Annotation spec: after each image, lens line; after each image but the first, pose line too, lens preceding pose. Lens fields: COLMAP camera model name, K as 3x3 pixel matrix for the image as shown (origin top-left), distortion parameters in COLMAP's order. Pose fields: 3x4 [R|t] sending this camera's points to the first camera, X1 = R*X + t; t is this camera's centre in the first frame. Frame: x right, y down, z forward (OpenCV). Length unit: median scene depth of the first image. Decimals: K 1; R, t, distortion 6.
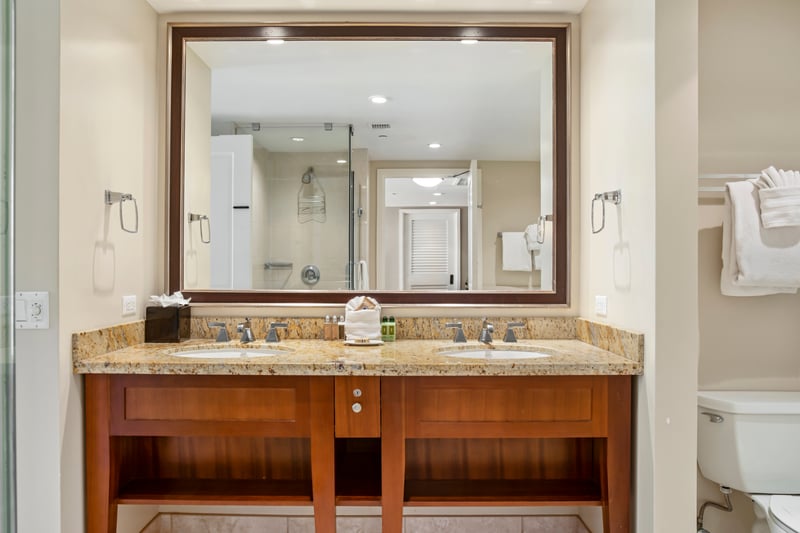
lens RADIAL K [[597.4, 0, 398.3], [0, 597.4, 266.6], [0, 0, 1]] dist [-0.044439, 0.005398]
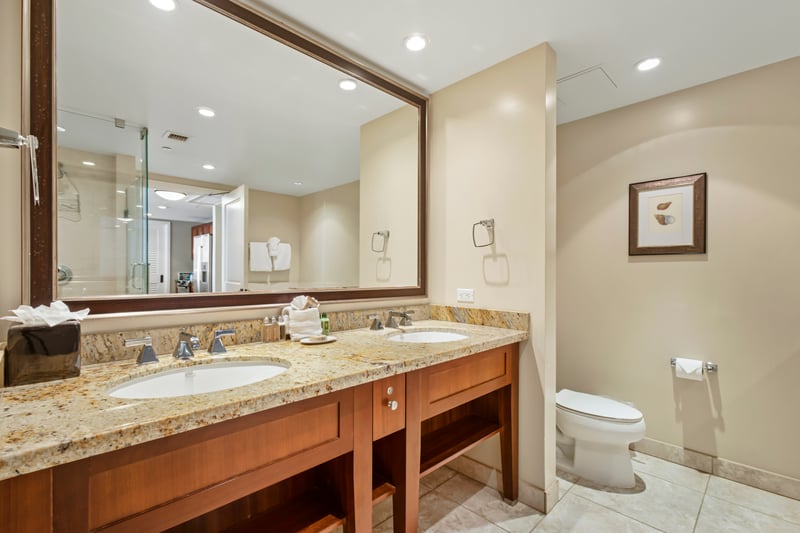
lens RADIAL K [[367.7, 0, 402.5], [0, 367.7, 270.8], [0, 0, 1]] dist [0.012799, -0.000303]
pose [[0.711919, 0.005133, 0.702243, -0.390379], [-0.008486, 0.999963, 0.001294, 0.003652], [-0.702211, -0.006880, 0.711936, 0.419461]]
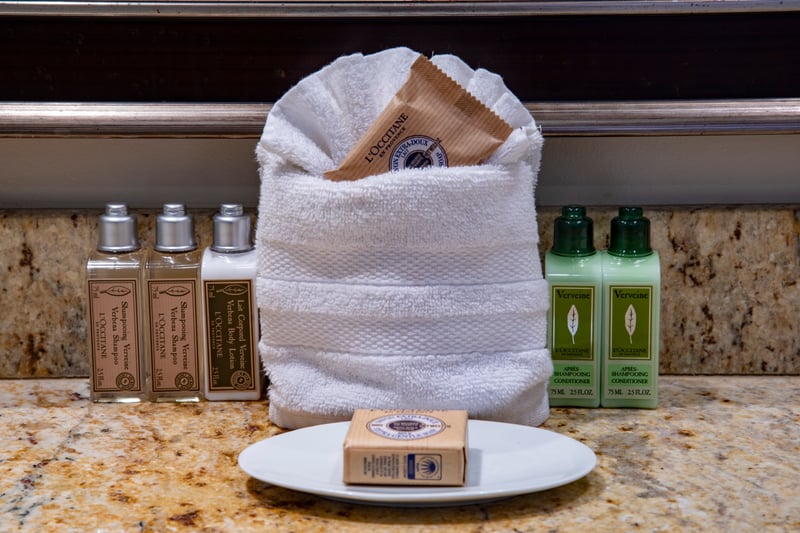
lens RADIAL K [[1942.5, 0, 400.1], [0, 1942.5, 267.9], [0, 0, 1]] dist [0.291255, 0.000000]
pose [[0.999858, -0.002839, -0.016592, -0.052637], [0.006367, 0.976234, 0.216626, 0.006866], [0.015583, -0.216701, 0.976114, 0.604906]]
